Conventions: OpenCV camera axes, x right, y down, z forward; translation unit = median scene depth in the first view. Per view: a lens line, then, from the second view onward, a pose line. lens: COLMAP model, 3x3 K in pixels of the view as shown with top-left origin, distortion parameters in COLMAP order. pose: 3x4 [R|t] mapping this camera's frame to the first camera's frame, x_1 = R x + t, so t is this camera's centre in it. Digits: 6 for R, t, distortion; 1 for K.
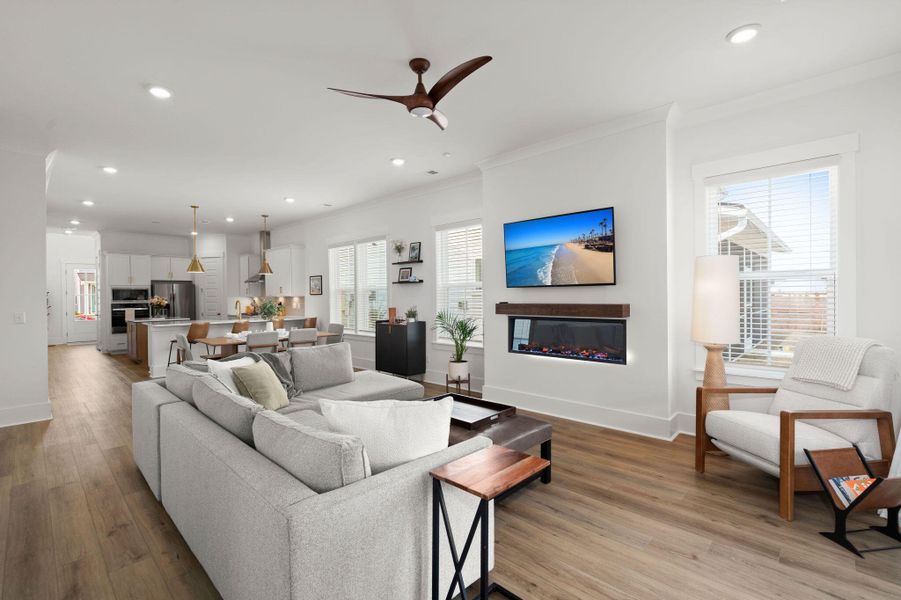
lens RADIAL K [[400.3, 0, 439.8], [0, 400.3, 295.7], [0, 0, 1]] dist [-0.000514, 0.000118]
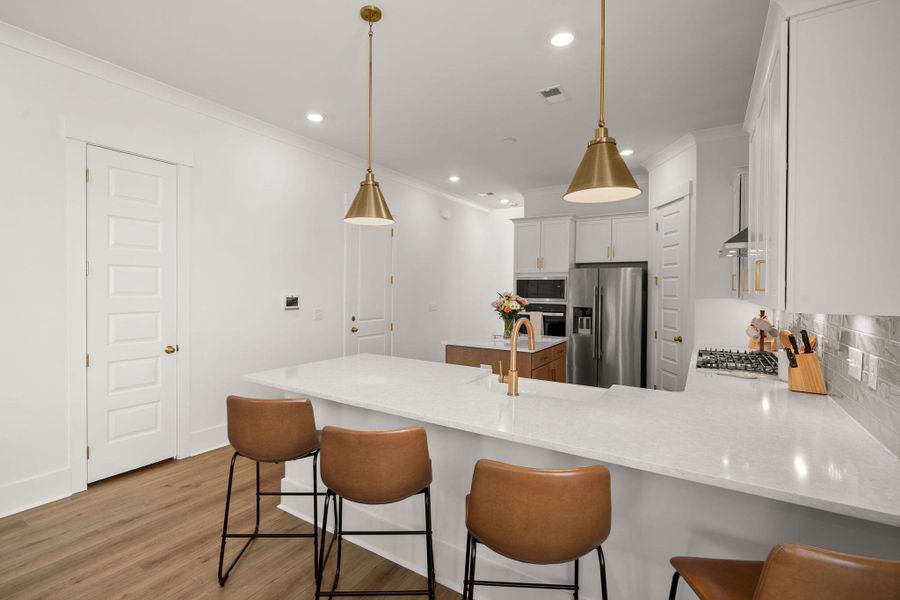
lens RADIAL K [[408.4, 0, 446.3], [0, 408.4, 294.8], [0, 0, 1]] dist [-0.002054, -0.000205]
pose [[0.203484, 0.030217, -0.978612, -0.216245], [-0.009602, 0.999537, 0.028867, -0.010053], [0.979031, 0.003523, 0.203679, 0.746766]]
